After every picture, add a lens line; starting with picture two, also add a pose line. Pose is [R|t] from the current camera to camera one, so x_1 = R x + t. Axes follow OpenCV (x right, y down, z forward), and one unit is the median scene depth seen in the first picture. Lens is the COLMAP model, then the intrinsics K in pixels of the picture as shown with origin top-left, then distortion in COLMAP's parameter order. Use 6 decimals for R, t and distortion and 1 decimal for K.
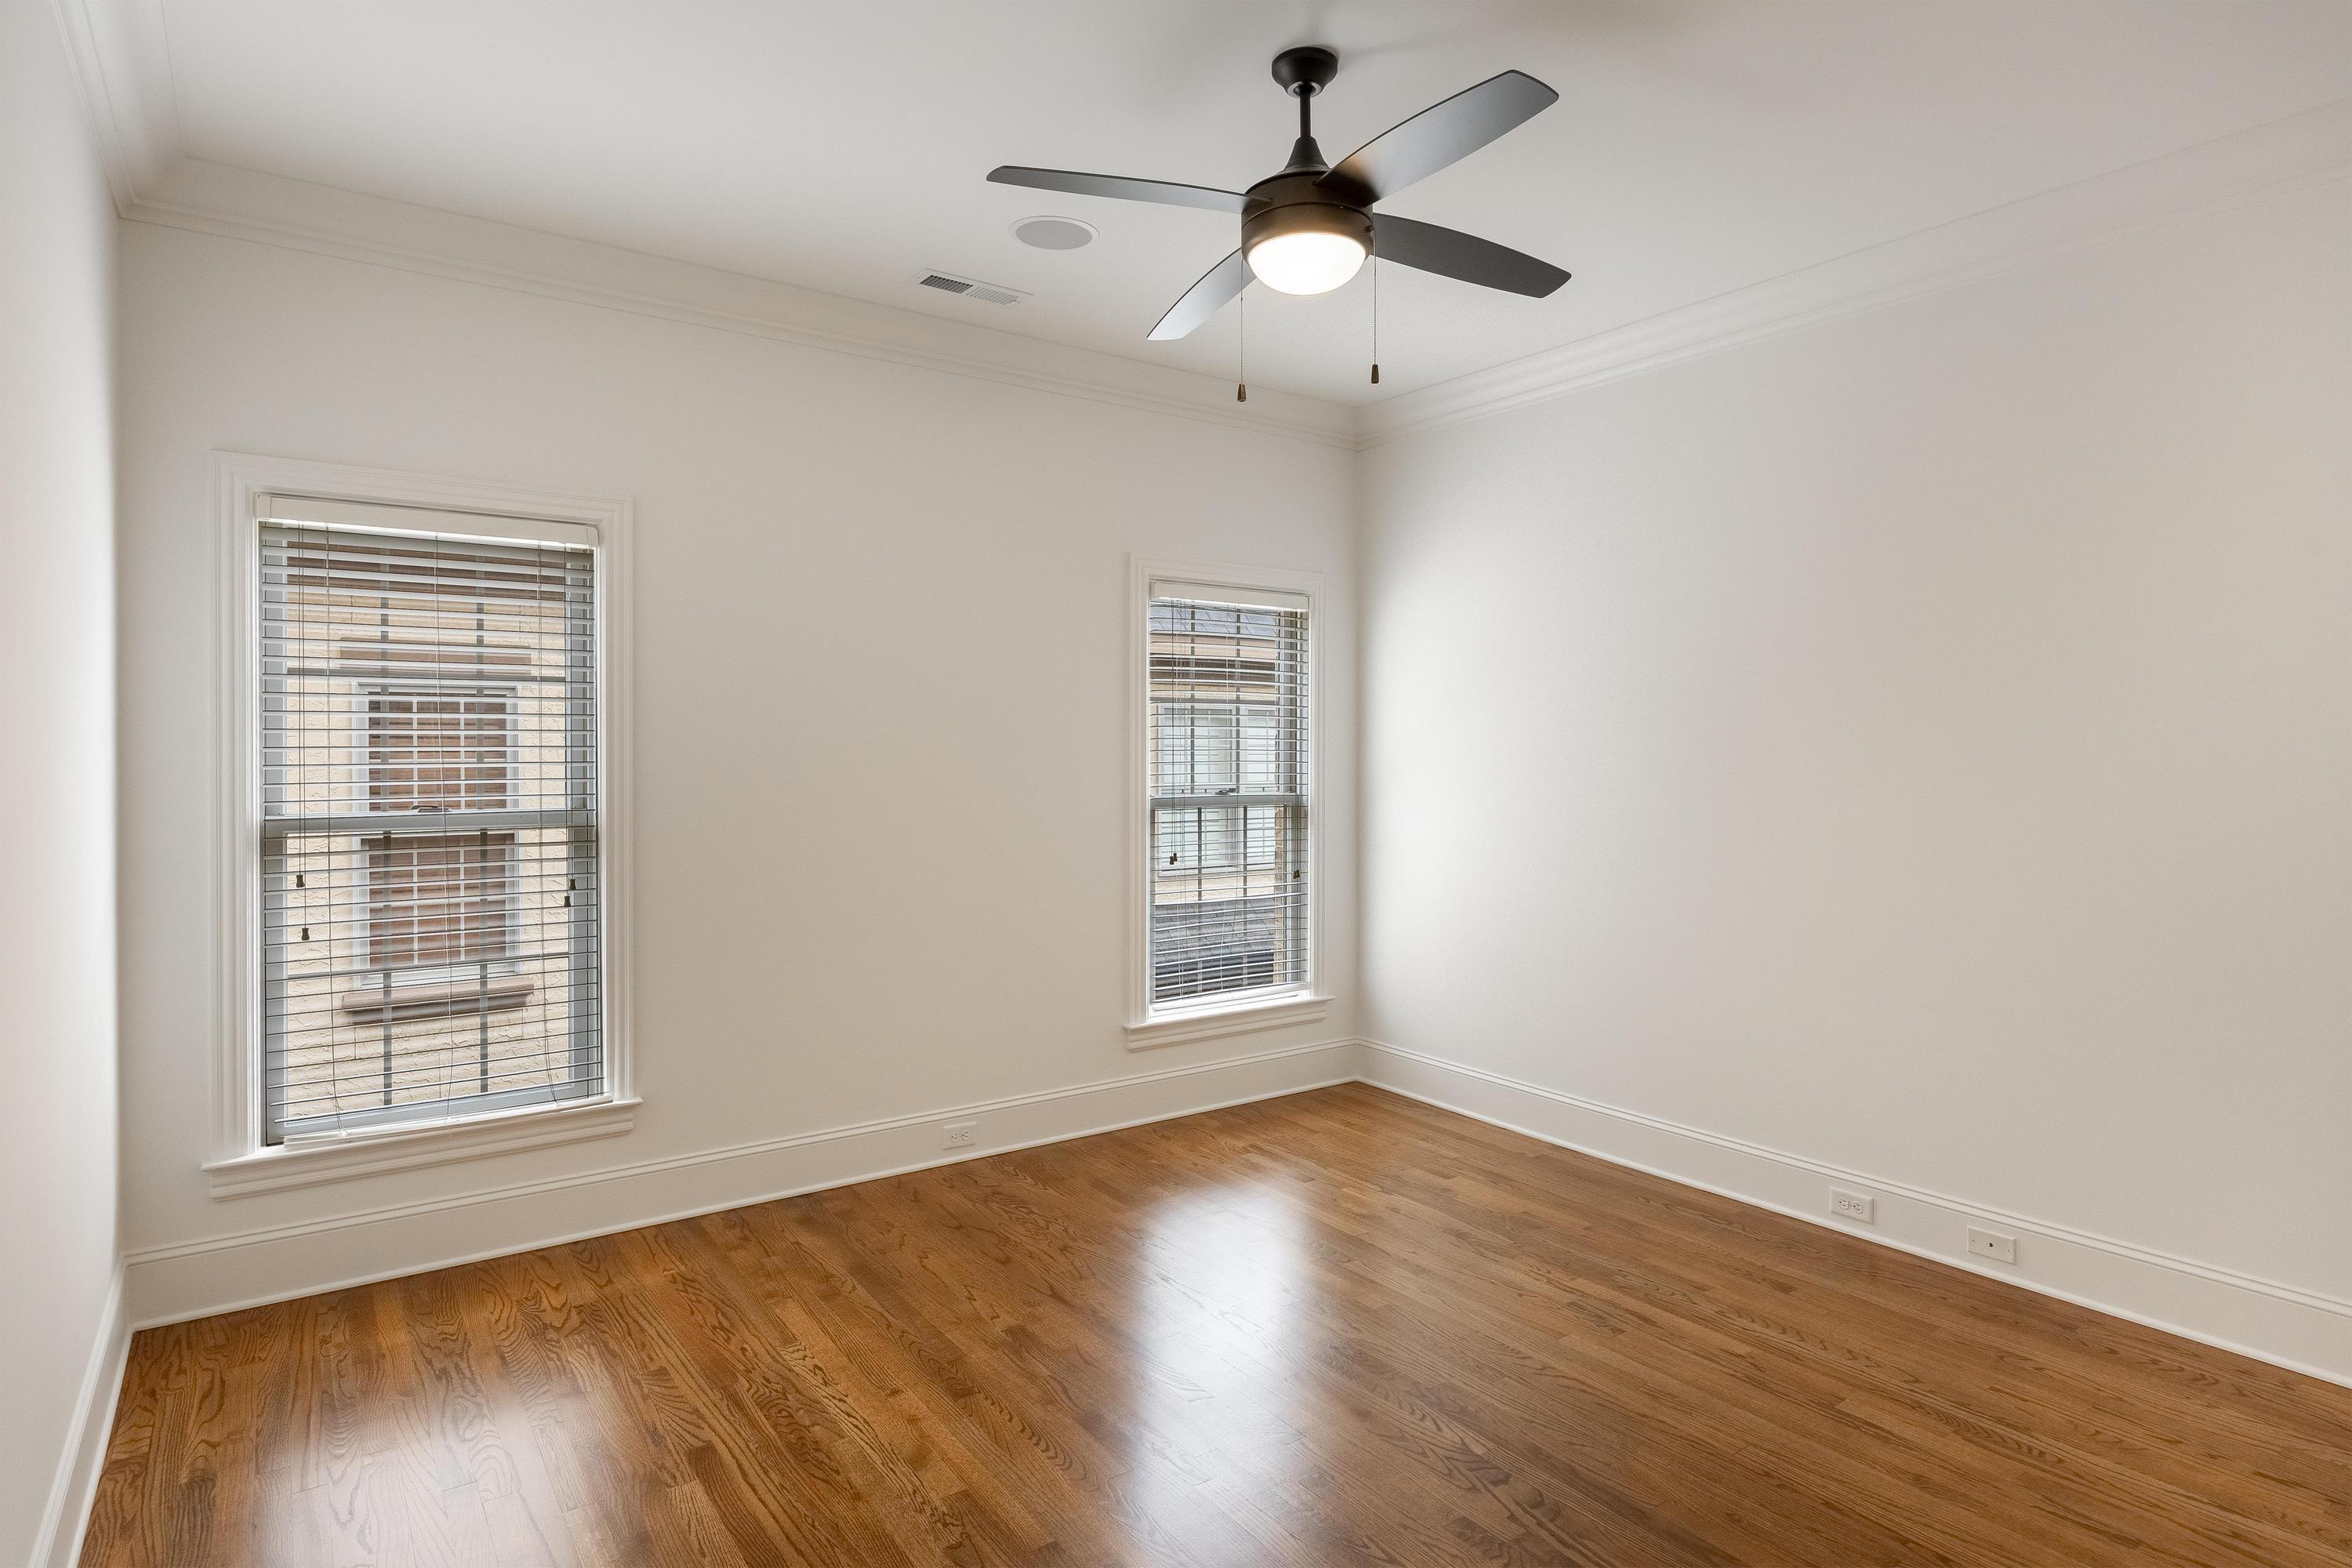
lens RADIAL K [[1259.9, 0, 1177.2], [0, 1259.9, 781.0], [0, 0, 1]] dist [-0.003539, -0.001376]
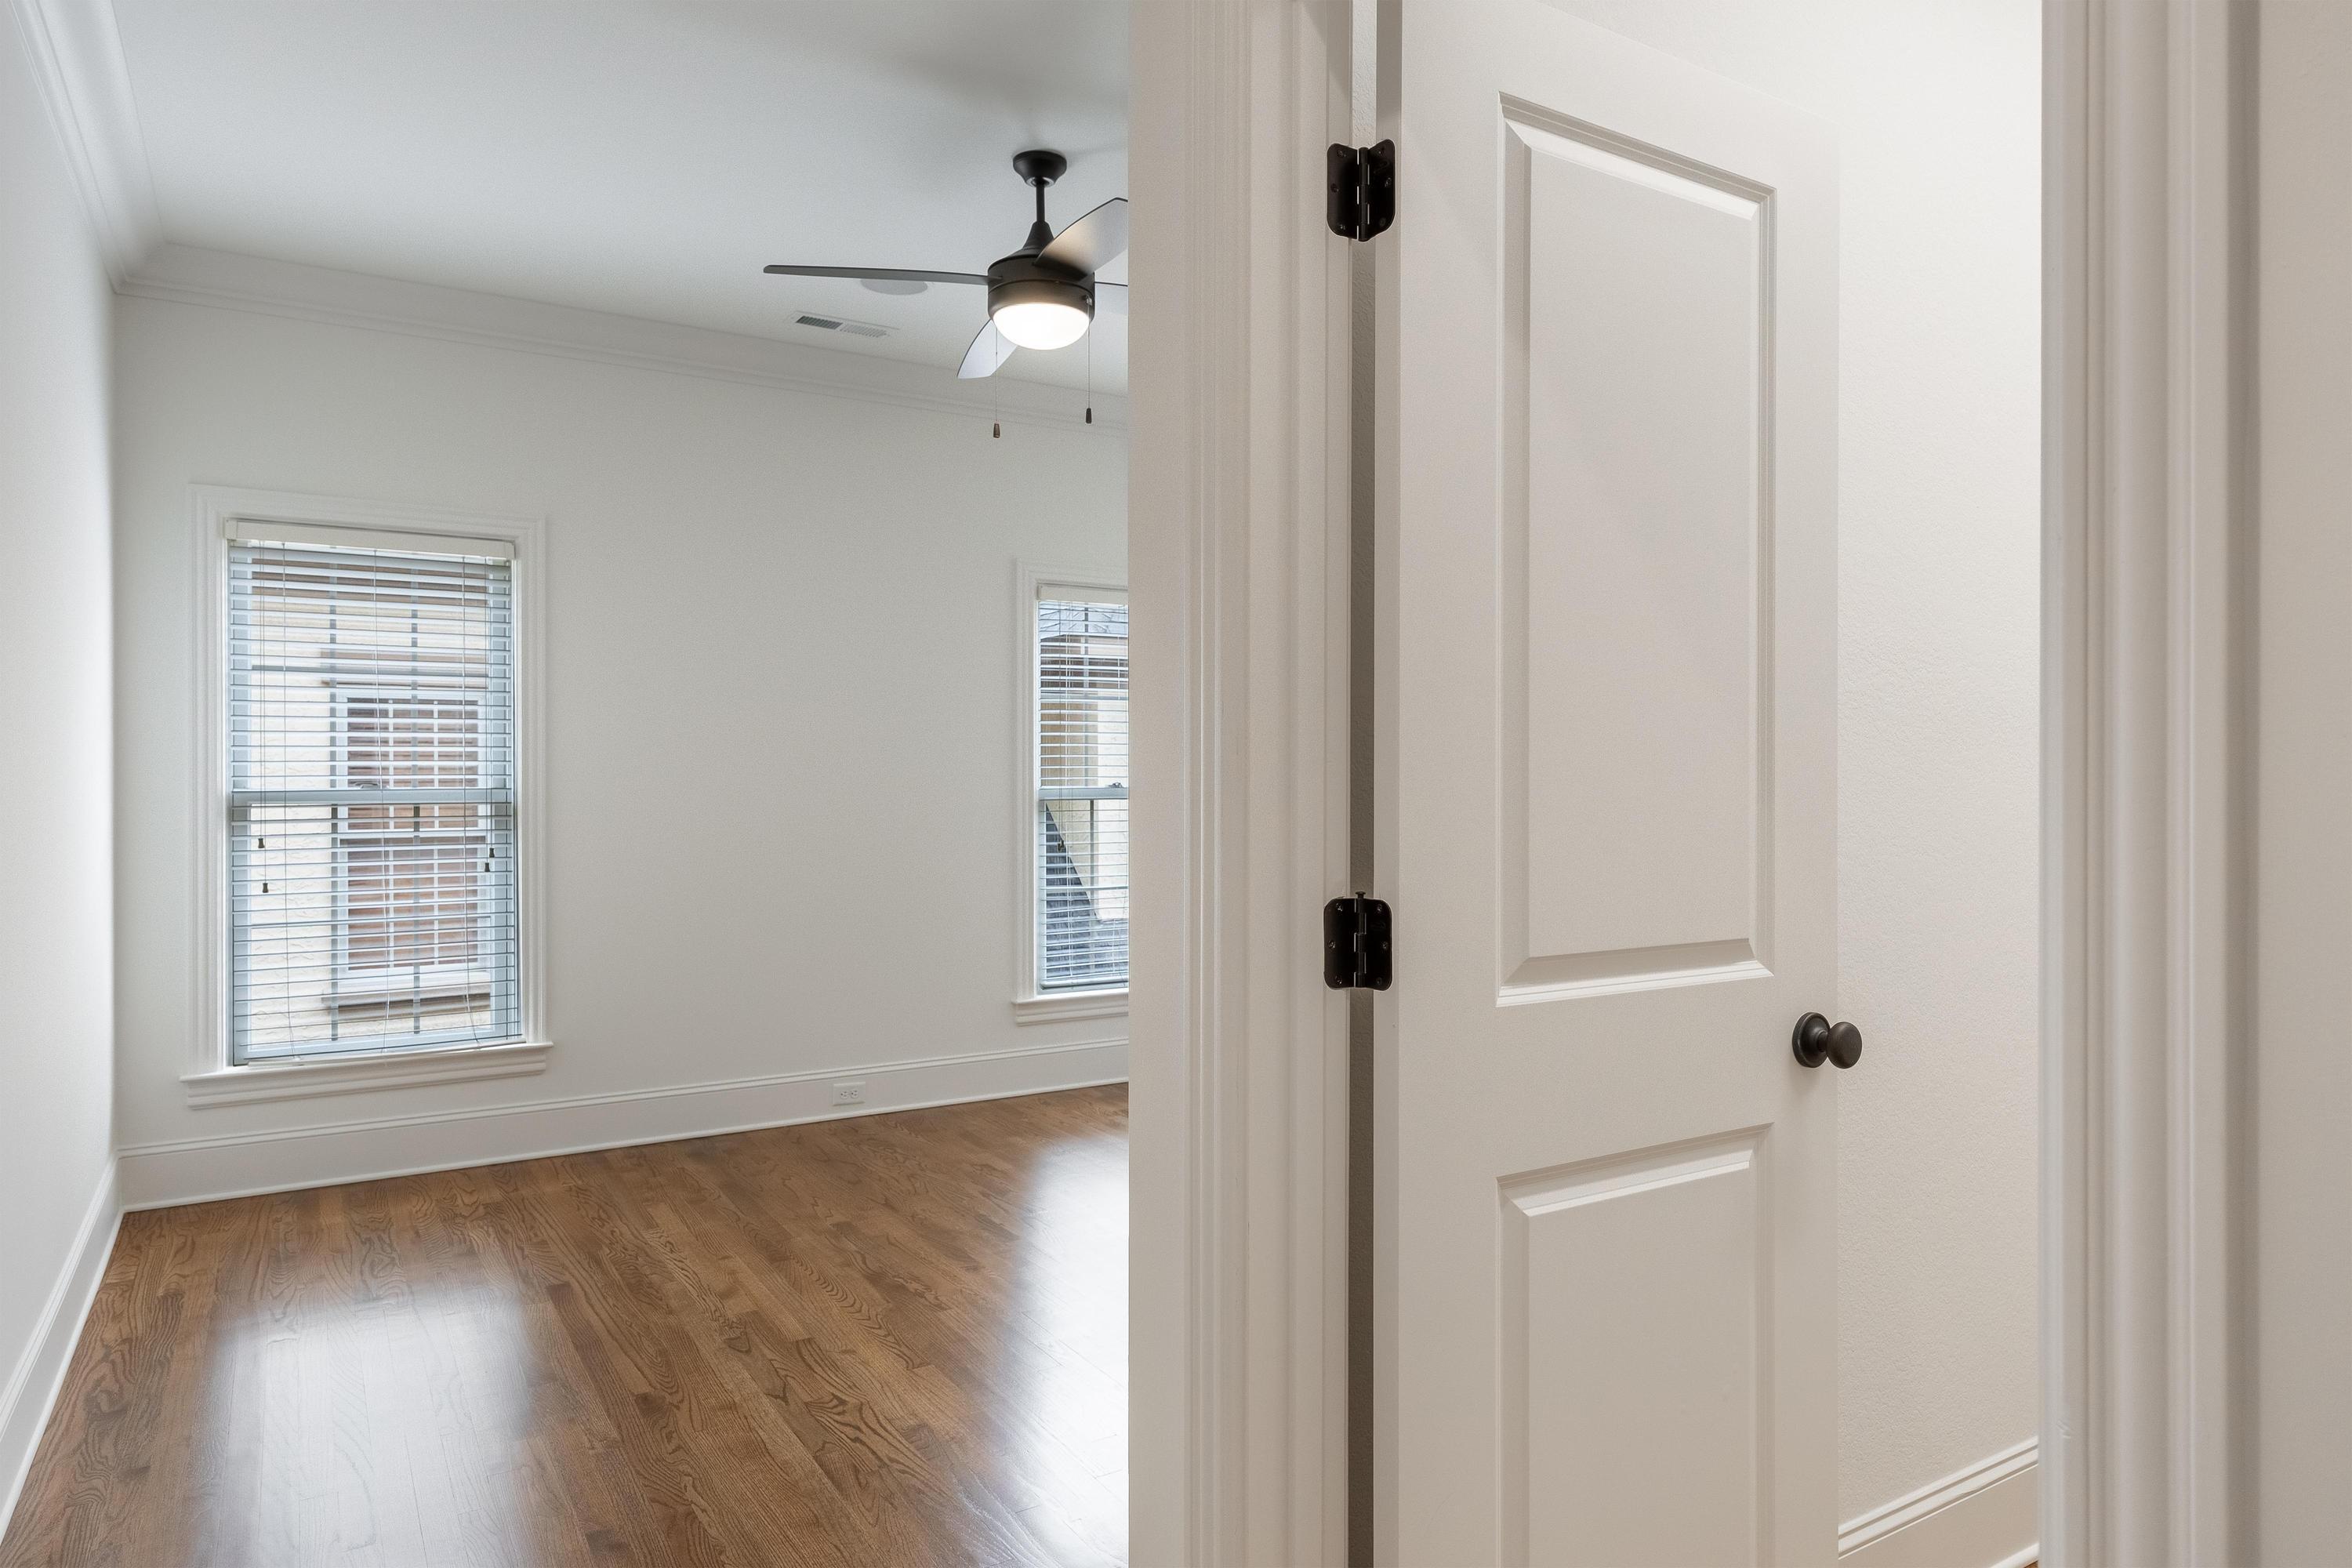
lens RADIAL K [[1432.8, 0, 1172.1], [0, 1432.8, 807.0], [0, 0, 1]] dist [0.001740, 0.002295]
pose [[0.997784, 0.000682, -0.066529, 0.256031], [-0.000873, 0.999996, -0.002835, 0.048581], [0.066527, 0.002887, 0.997780, -0.301113]]
